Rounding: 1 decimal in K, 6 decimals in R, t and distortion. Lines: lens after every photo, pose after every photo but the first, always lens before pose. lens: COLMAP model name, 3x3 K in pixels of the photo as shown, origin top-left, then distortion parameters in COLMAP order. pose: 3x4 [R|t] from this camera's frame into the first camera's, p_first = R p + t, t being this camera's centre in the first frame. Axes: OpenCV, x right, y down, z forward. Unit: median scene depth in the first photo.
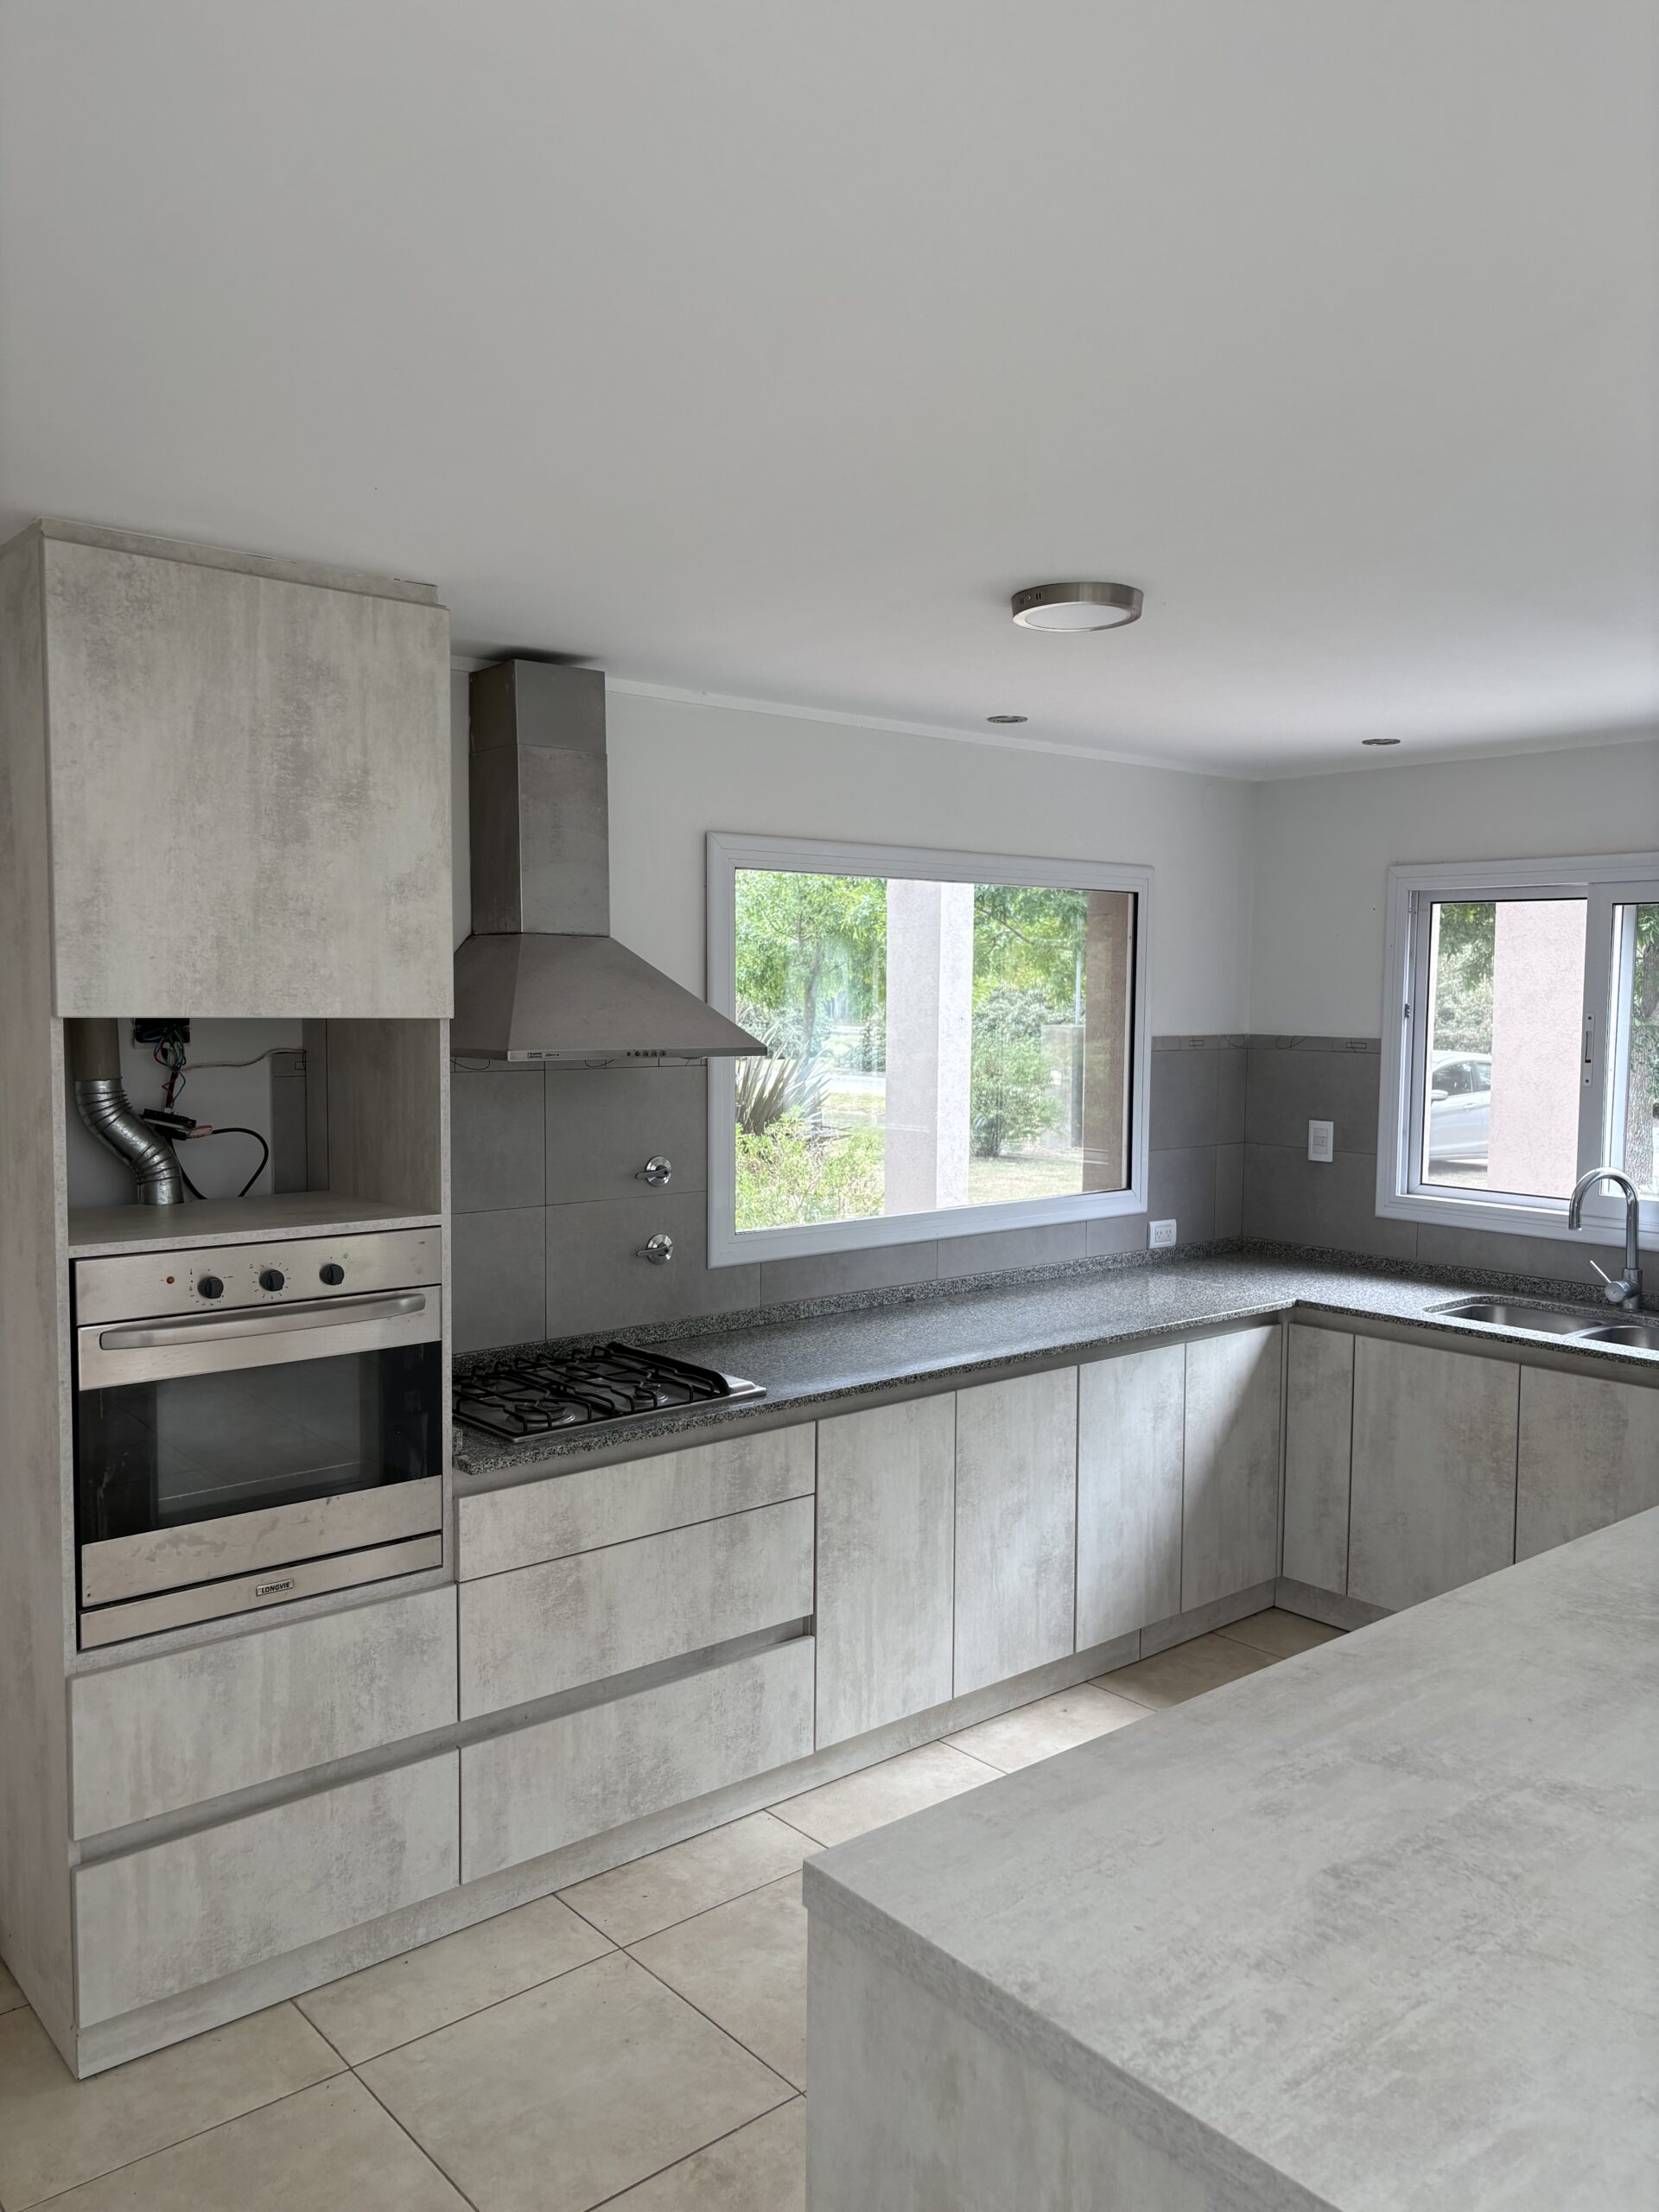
lens RADIAL K [[1669.0, 0, 825.3], [0, 1669.0, 1114.6], [0, 0, 1]] dist [0.082776, -0.087926]
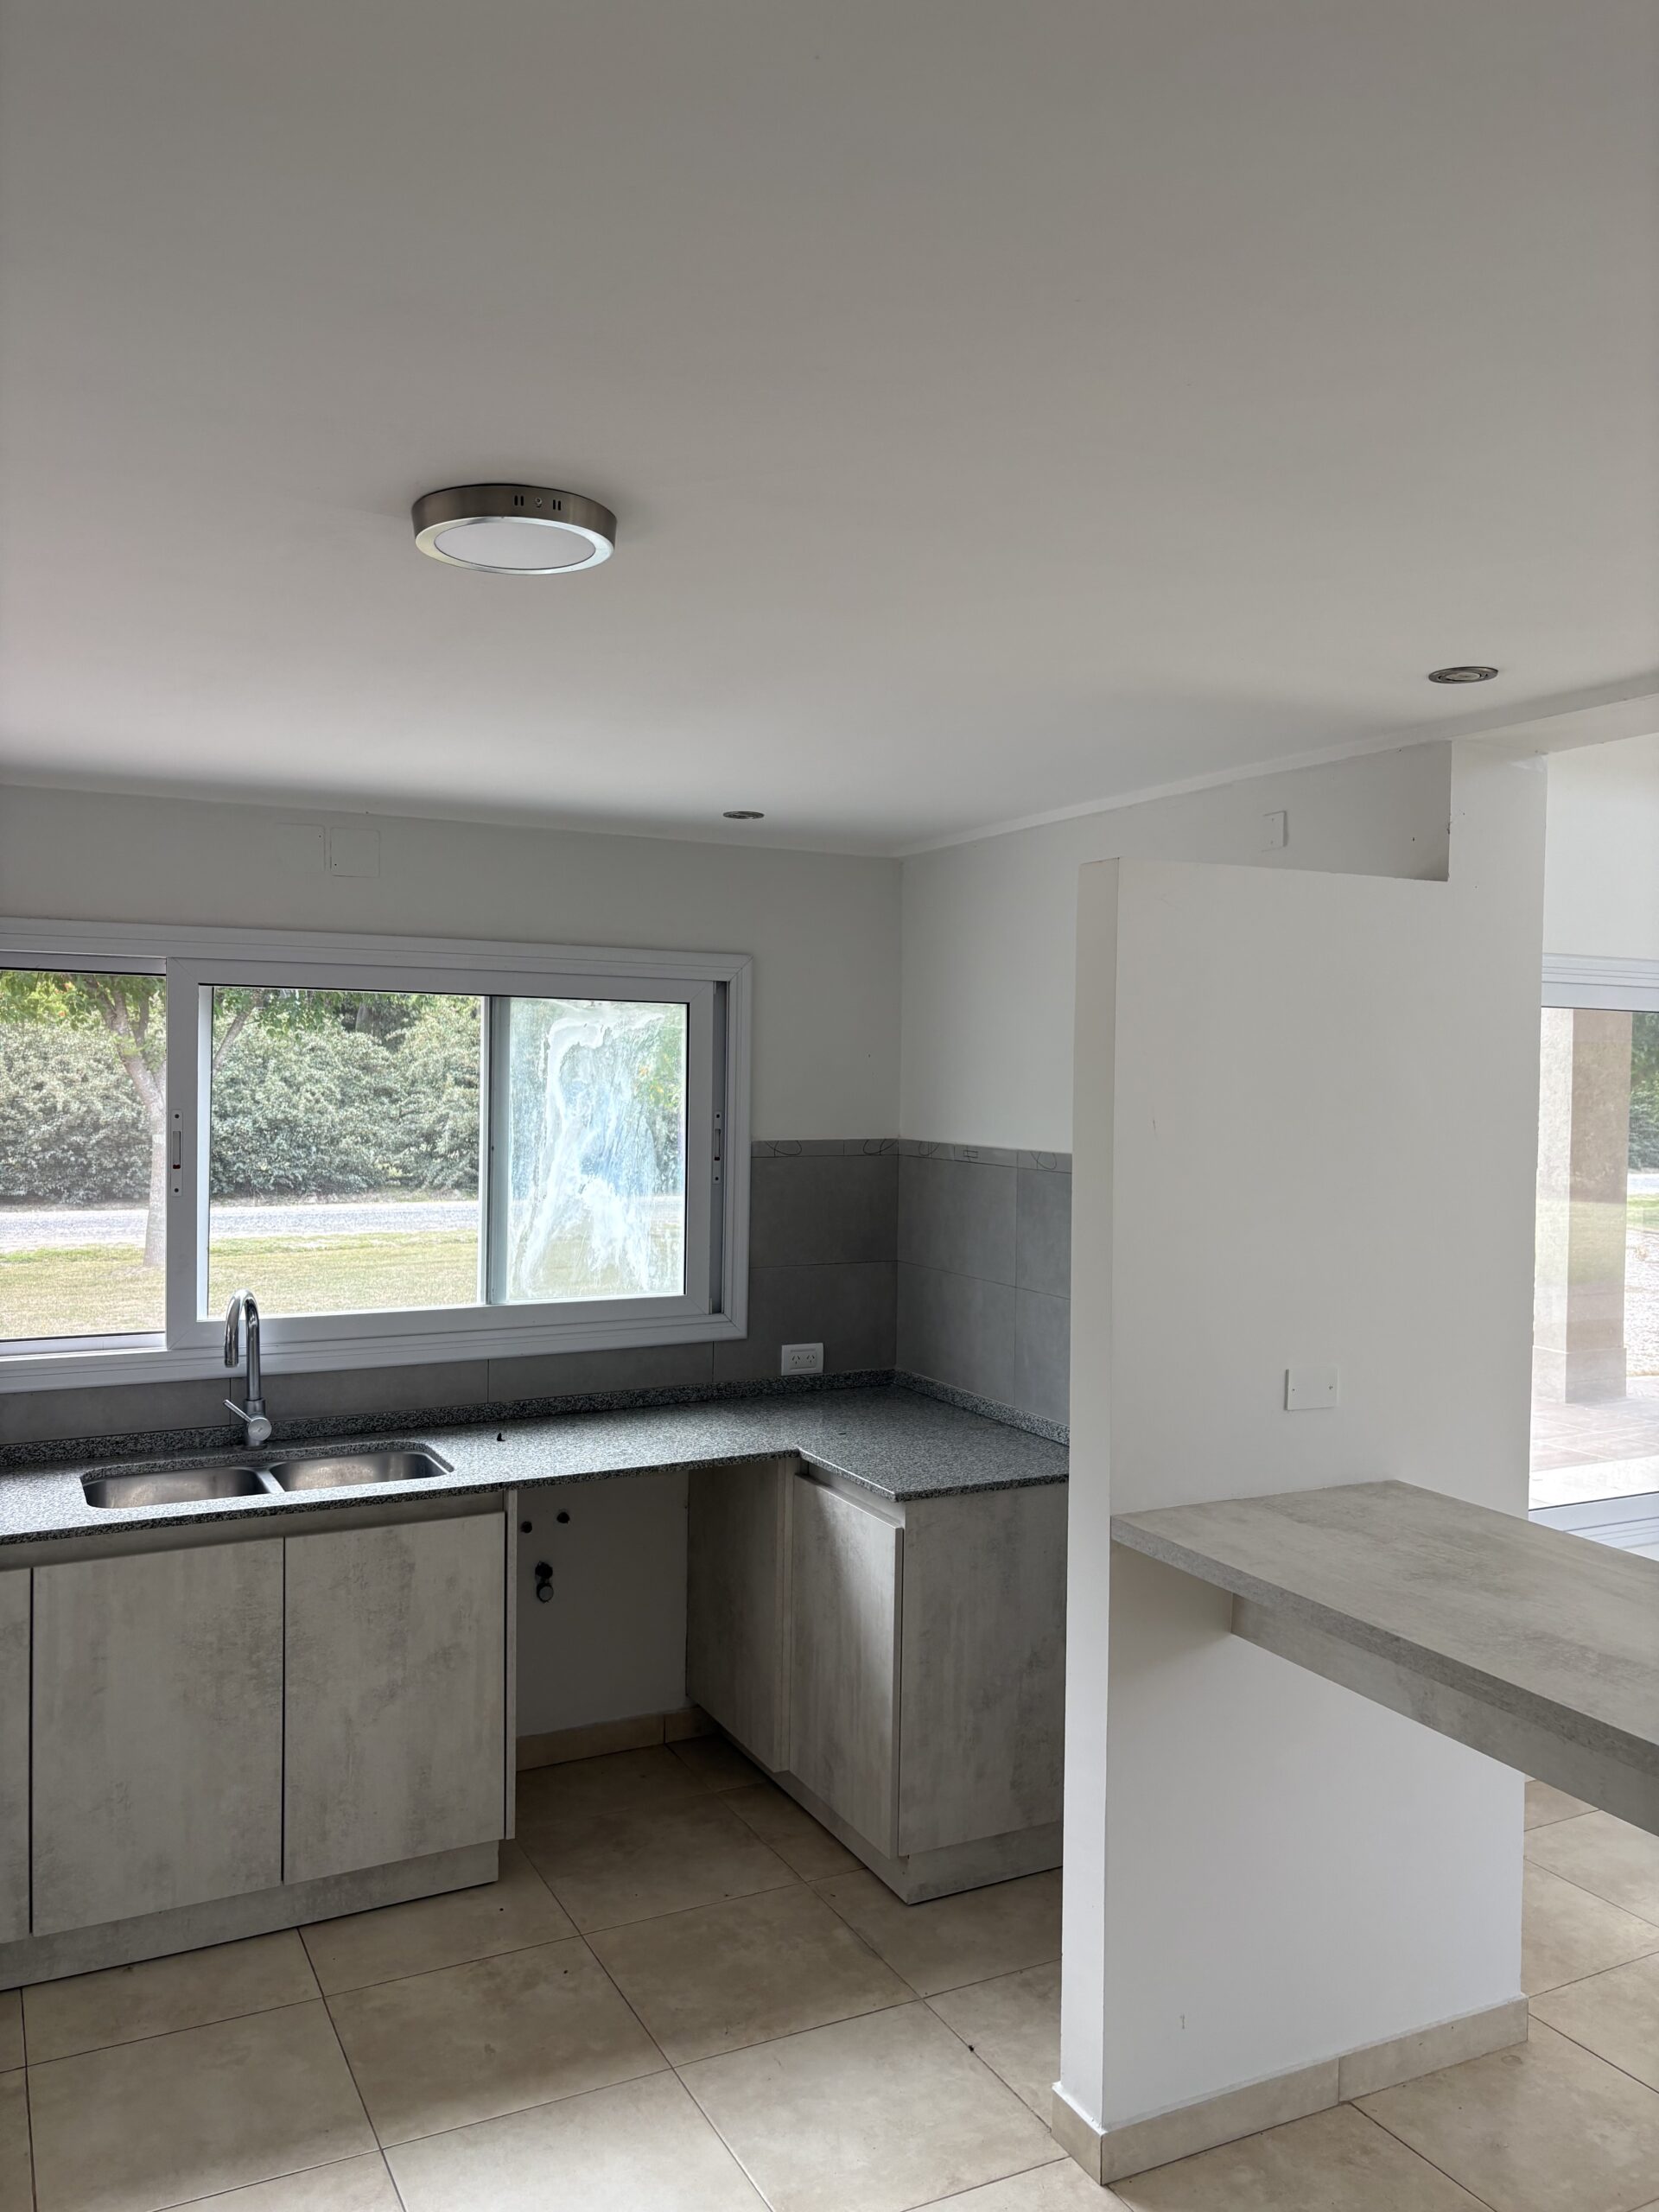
lens RADIAL K [[1708.5, 0, 829.5], [0, 1708.5, 1106.0], [0, 0, 1]] dist [0.012913, 0.004430]
pose [[0.231422, -0.028740, 0.972429, -0.358037], [0.065376, 0.997763, 0.013930, -0.061356], [-0.970654, 0.060350, 0.232783, 0.560361]]
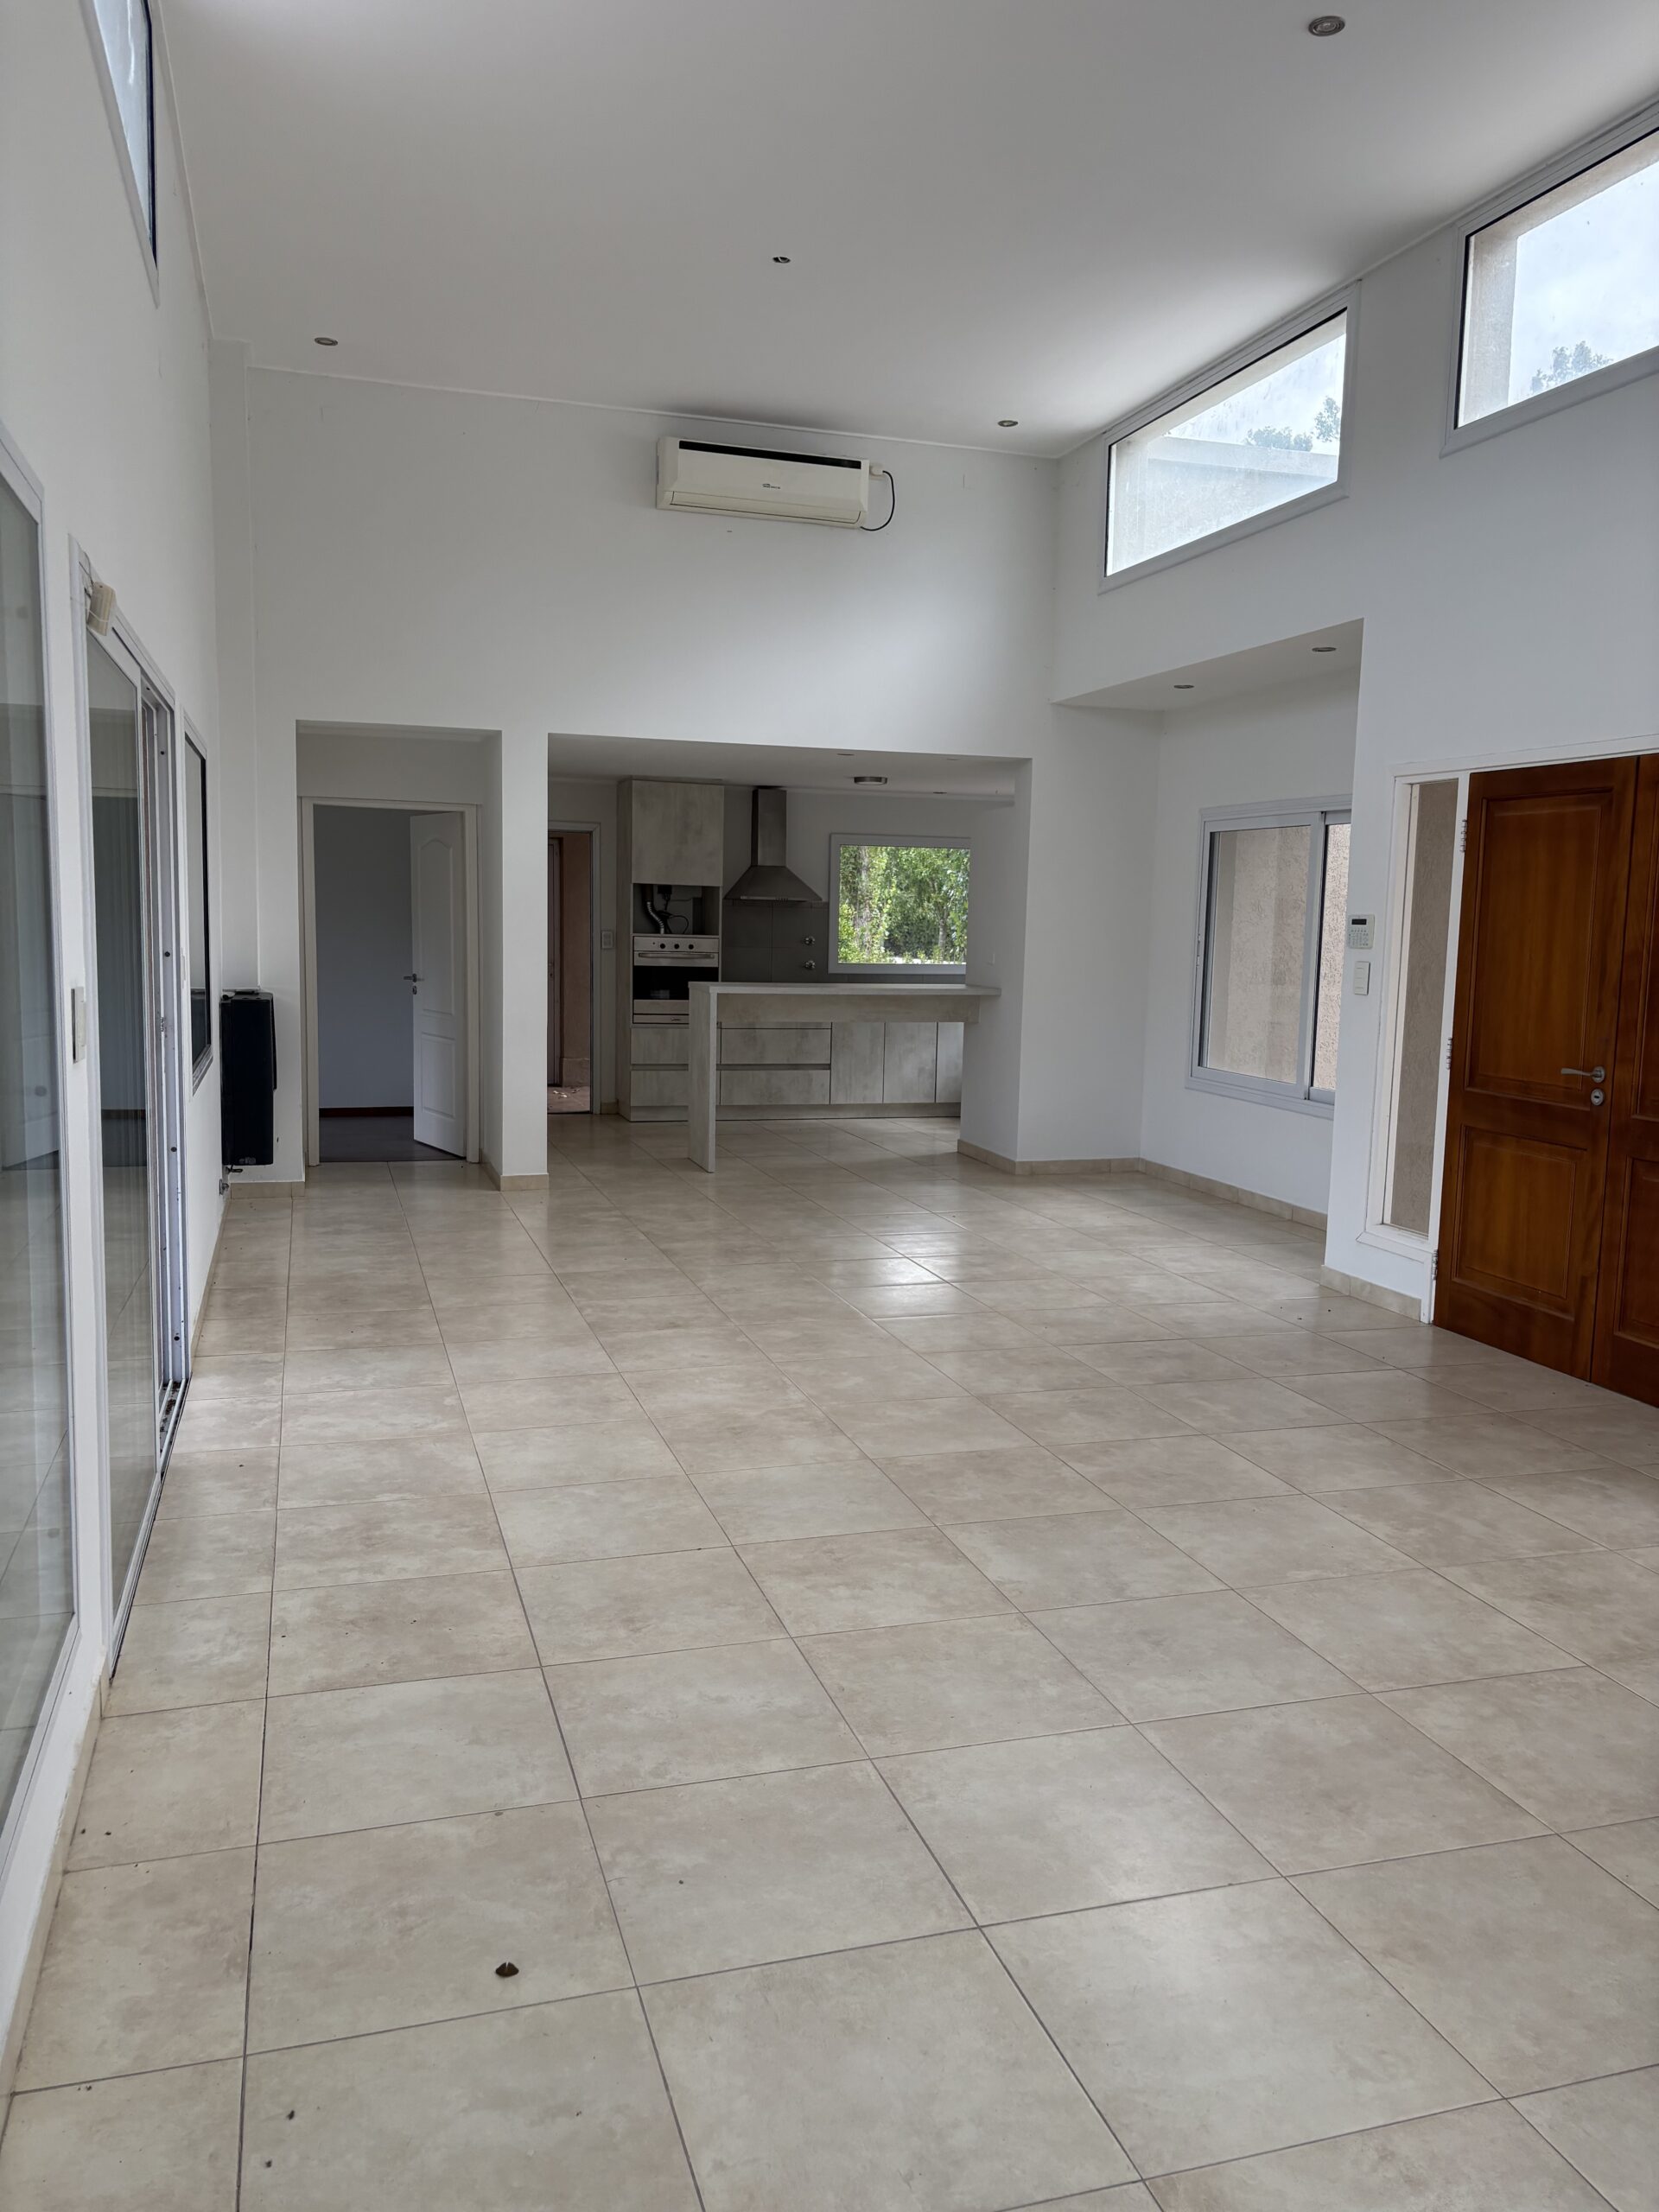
lens RADIAL K [[1669.0, 0, 825.3], [0, 1669.0, 1114.6], [0, 0, 1]] dist [0.082776, -0.087926]
pose [[0.922768, 0.059509, -0.380734, 1.214053], [-0.044940, 0.997881, 0.047050, 0.224611], [0.382727, -0.026306, 0.923487, -2.038677]]
